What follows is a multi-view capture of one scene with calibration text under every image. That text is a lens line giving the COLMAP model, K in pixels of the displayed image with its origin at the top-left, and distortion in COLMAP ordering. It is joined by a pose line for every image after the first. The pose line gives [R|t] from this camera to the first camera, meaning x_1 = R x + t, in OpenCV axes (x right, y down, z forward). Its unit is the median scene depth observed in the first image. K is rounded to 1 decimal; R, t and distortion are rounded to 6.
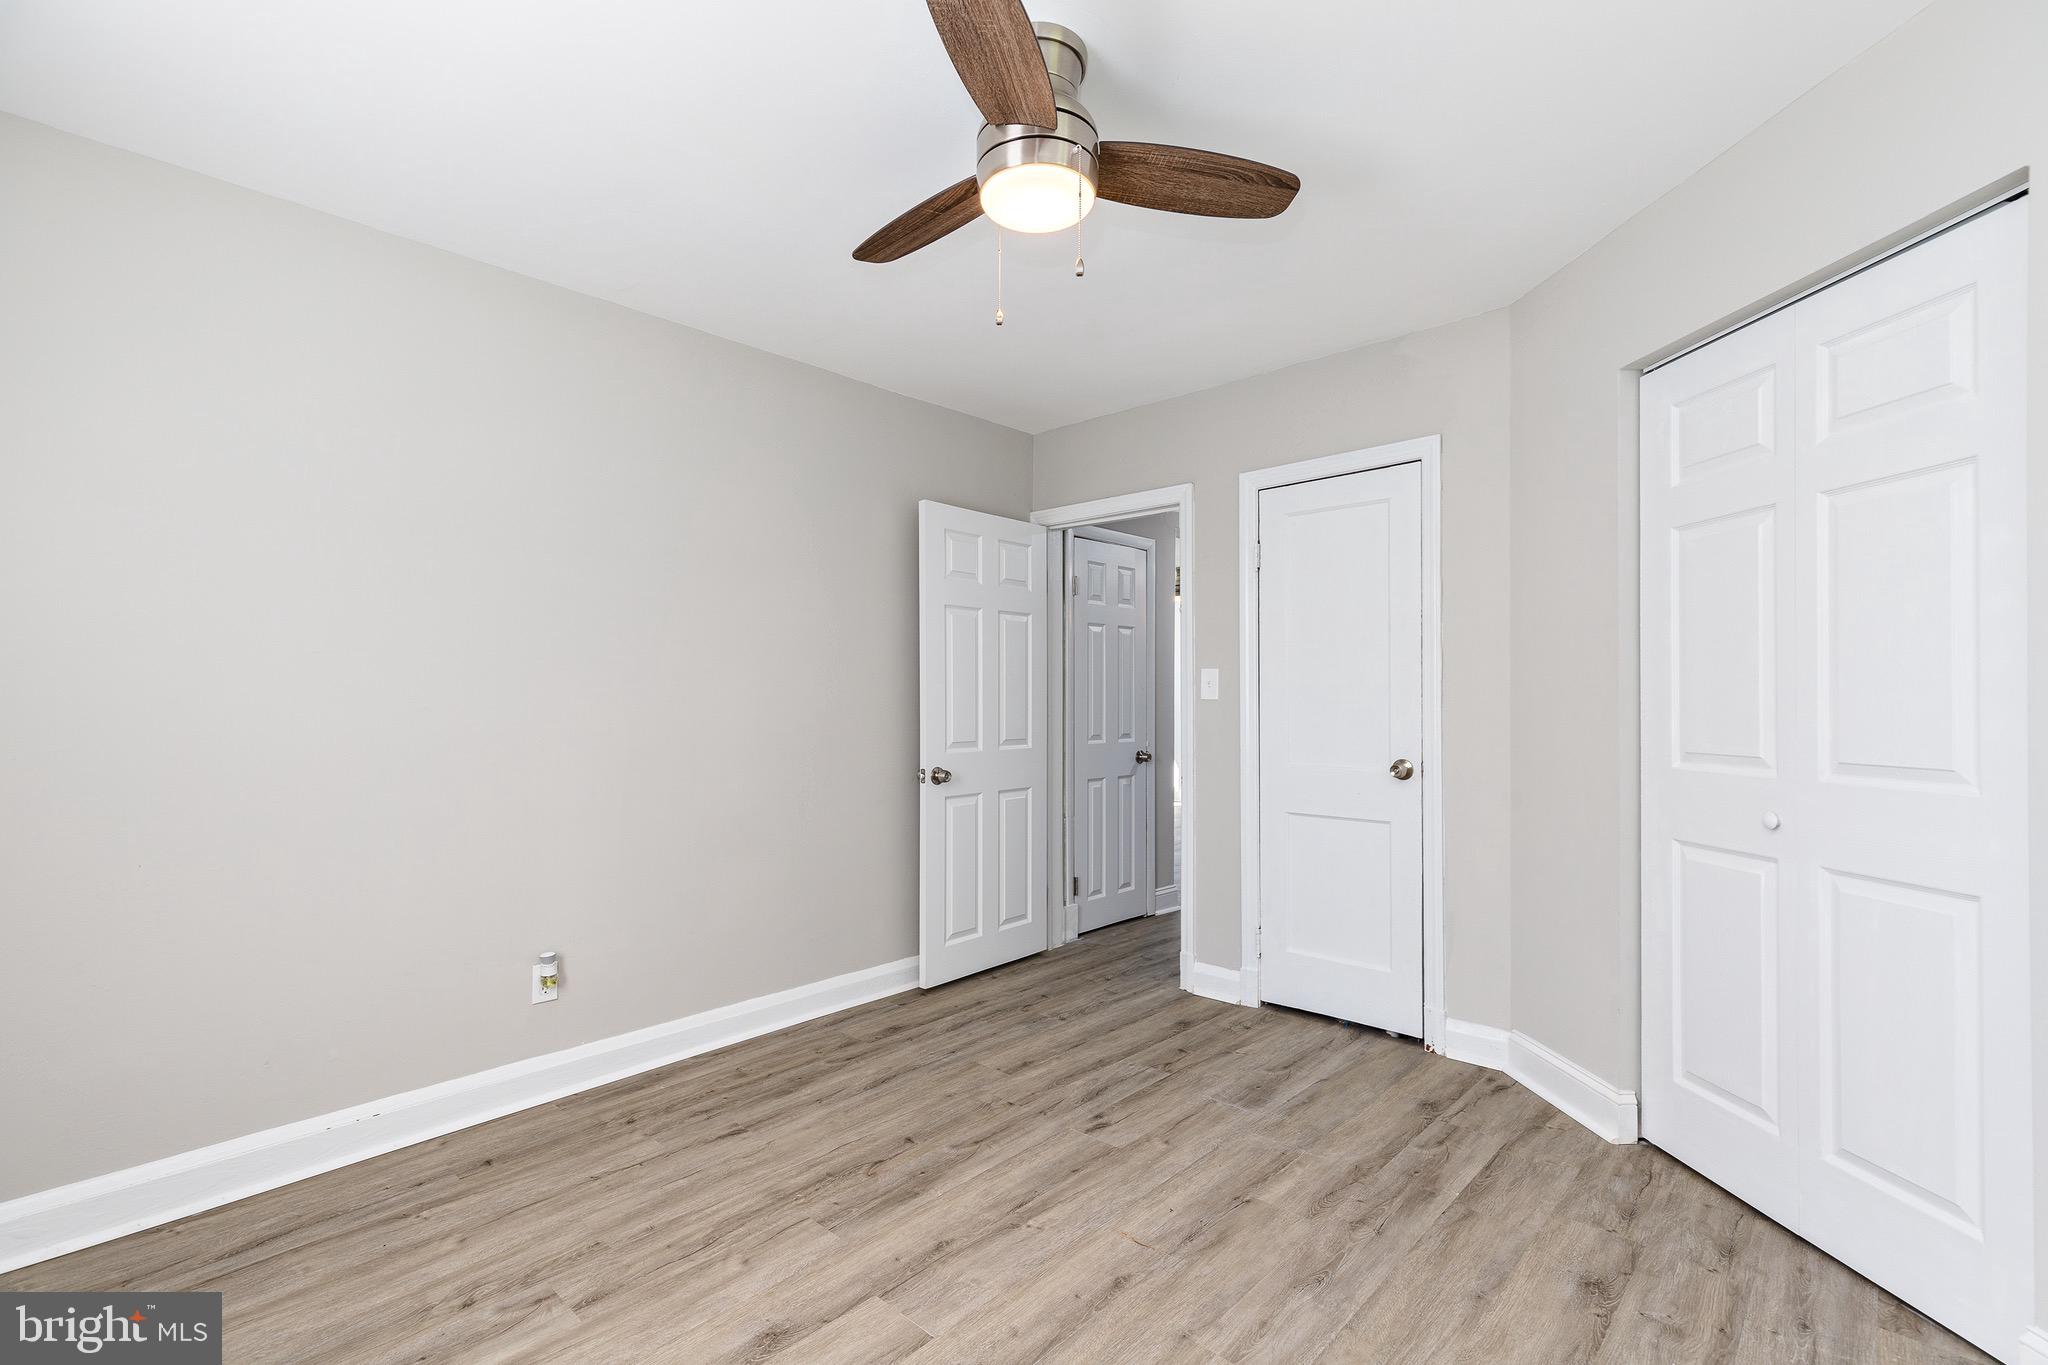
lens RADIAL K [[920.8, 0, 1024.1], [0, 920.8, 697.2], [0, 0, 1]] dist [0.010773, -0.001022]
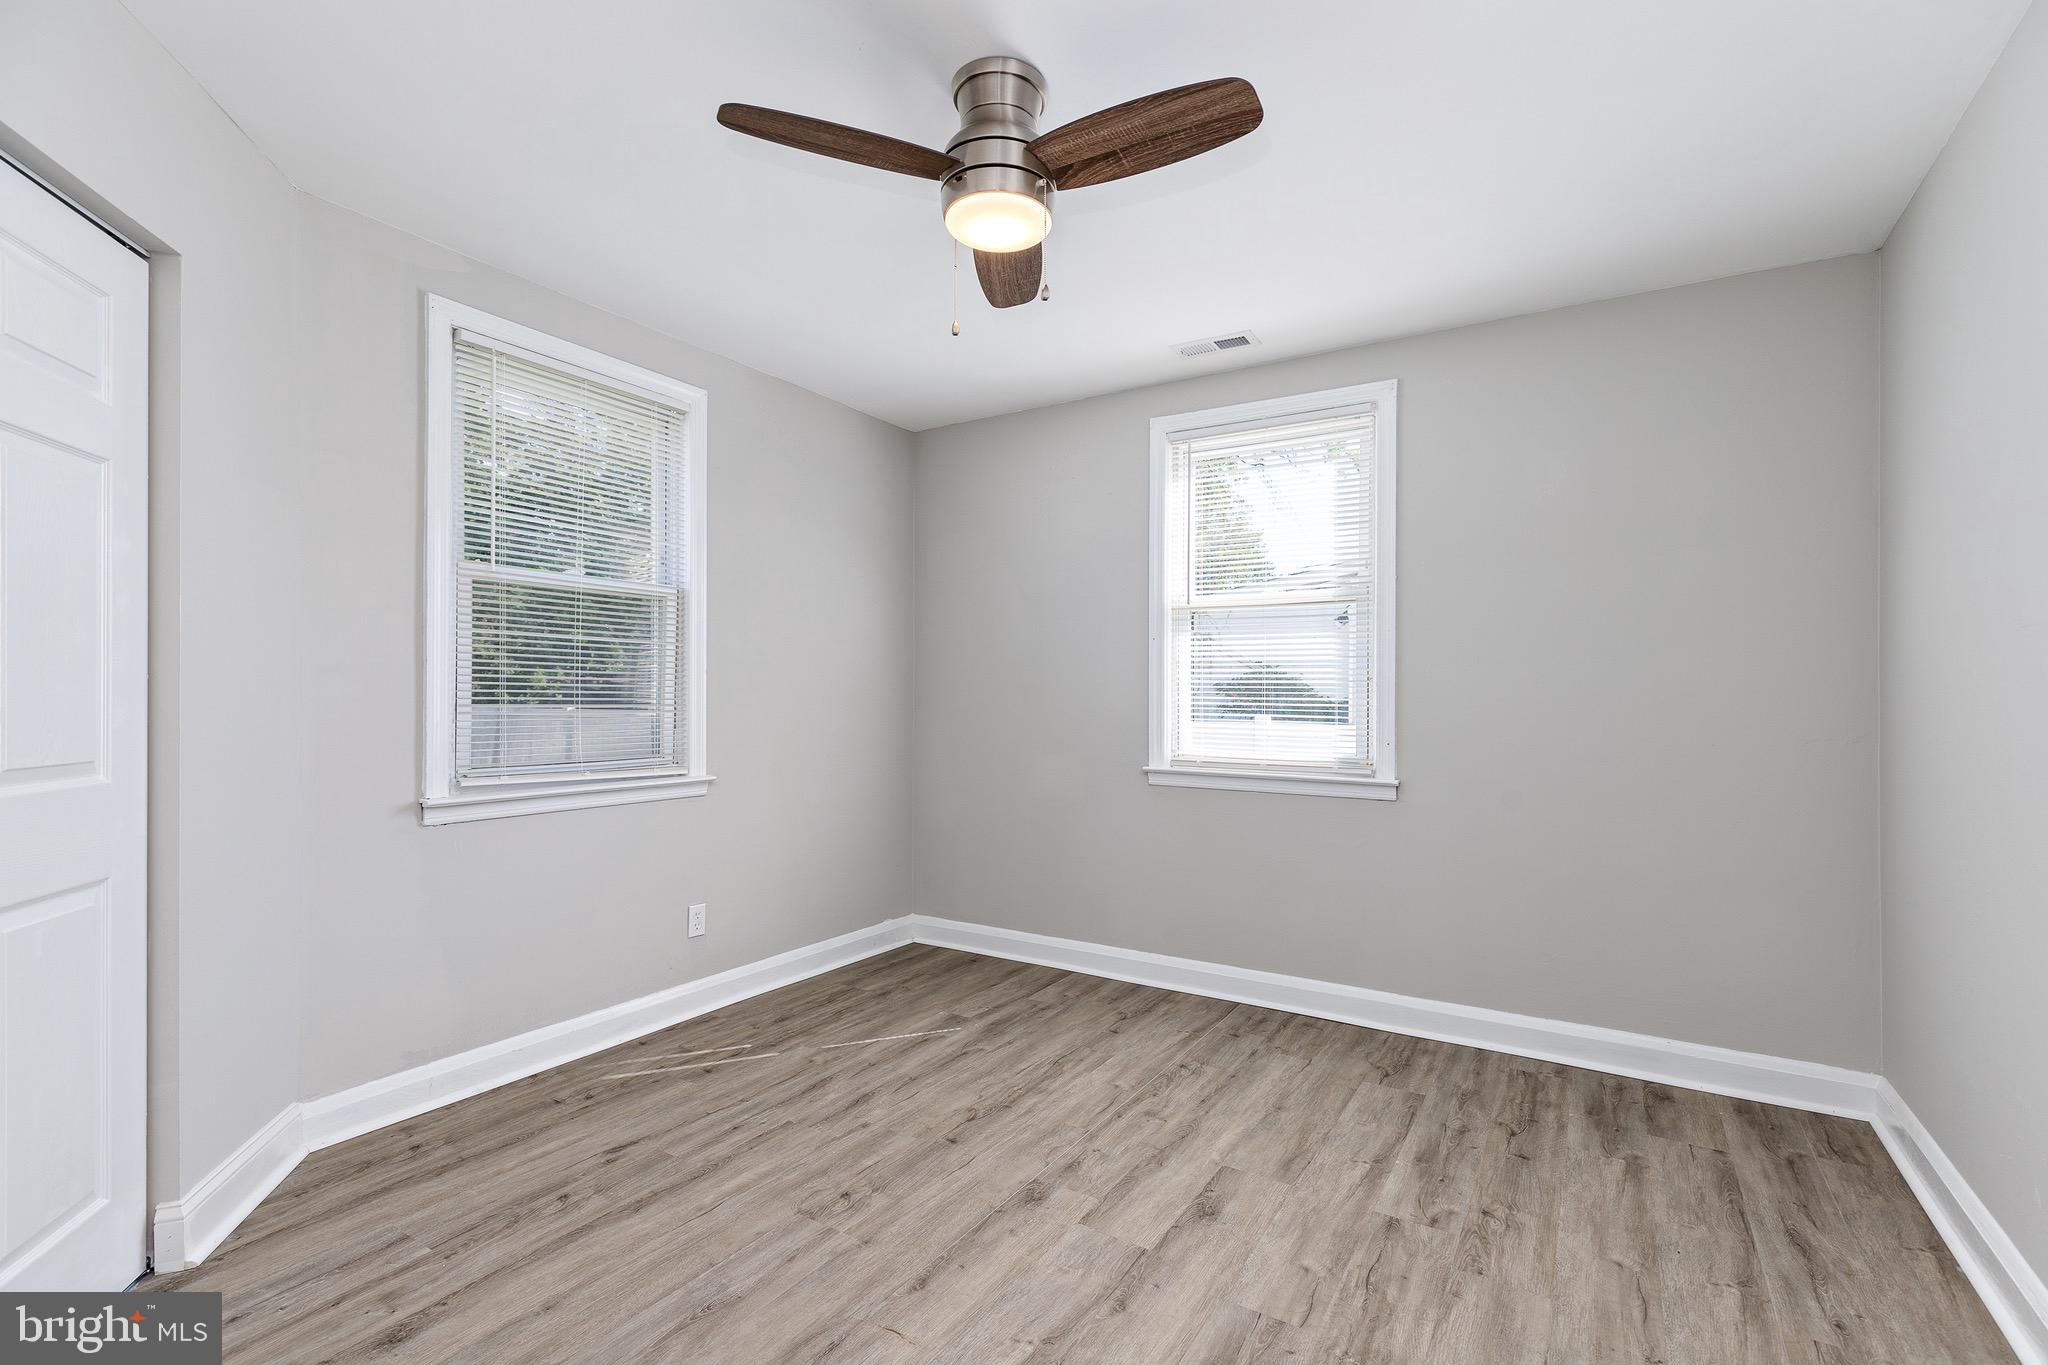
lens RADIAL K [[920.8, 0, 1028.3], [0, 920.8, 684.5], [0, 0, 1]] dist [0.010773, -0.001022]
pose [[-0.981498, -0.000521, -0.191473, 0.172205], [0.002629, 0.999865, -0.016202, 0.011255], [0.191456, -0.016405, -0.981364, 1.913608]]
